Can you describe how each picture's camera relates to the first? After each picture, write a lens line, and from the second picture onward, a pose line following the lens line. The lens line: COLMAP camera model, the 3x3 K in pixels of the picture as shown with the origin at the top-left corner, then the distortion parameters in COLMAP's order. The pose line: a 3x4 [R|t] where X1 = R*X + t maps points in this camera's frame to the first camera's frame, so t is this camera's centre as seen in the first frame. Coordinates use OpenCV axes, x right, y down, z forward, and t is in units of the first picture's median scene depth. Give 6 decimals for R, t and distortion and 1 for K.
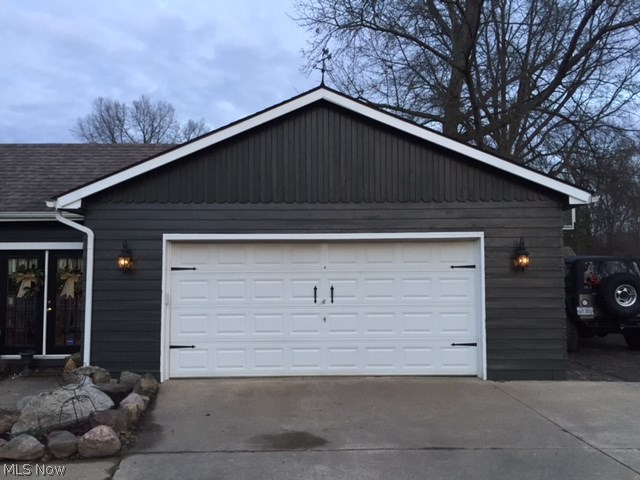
lens RADIAL K [[548.0, 0, 318.0], [0, 548.0, 238.2], [0, 0, 1]] dist [0.061421, -0.037367]
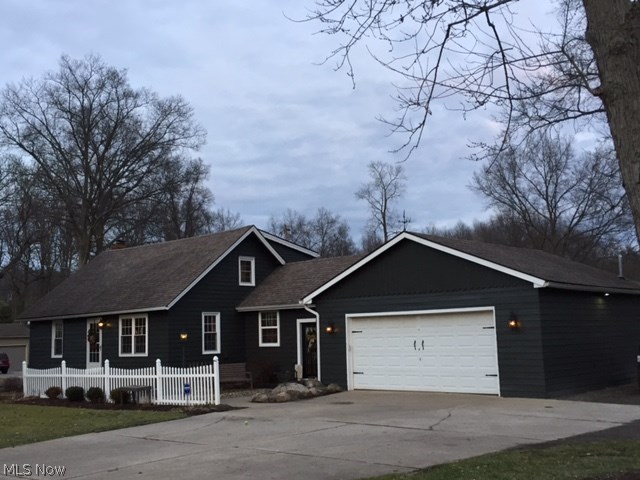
lens RADIAL K [[721.9, 0, 323.8], [0, 721.9, 242.5], [0, 0, 1]] dist [0.086749, 0.000000]
pose [[0.752657, -0.098861, -0.650949, 1.357953], [0.062126, 0.994916, -0.079267, -0.062158], [0.655476, 0.019220, 0.754972, -0.992134]]
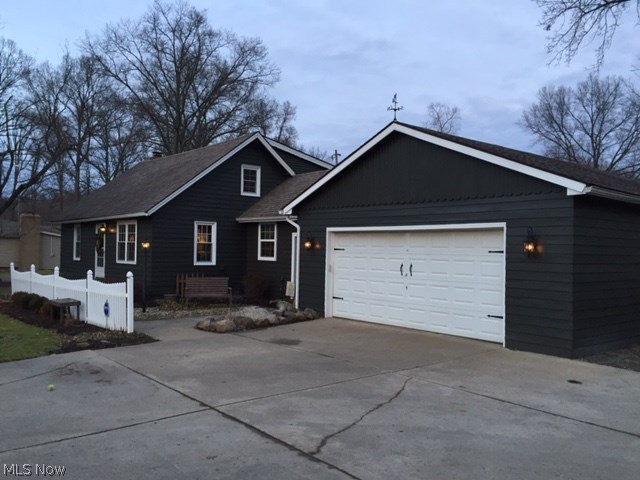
lens RADIAL K [[548.0, 0, 317.1], [0, 548.0, 239.1], [0, 0, 1]] dist [0.061421, -0.037367]
pose [[0.646125, 0.003327, -0.763224, 0.939557], [0.022804, 0.999460, 0.023663, -0.013299], [0.762891, -0.032694, 0.645700, -0.067646]]
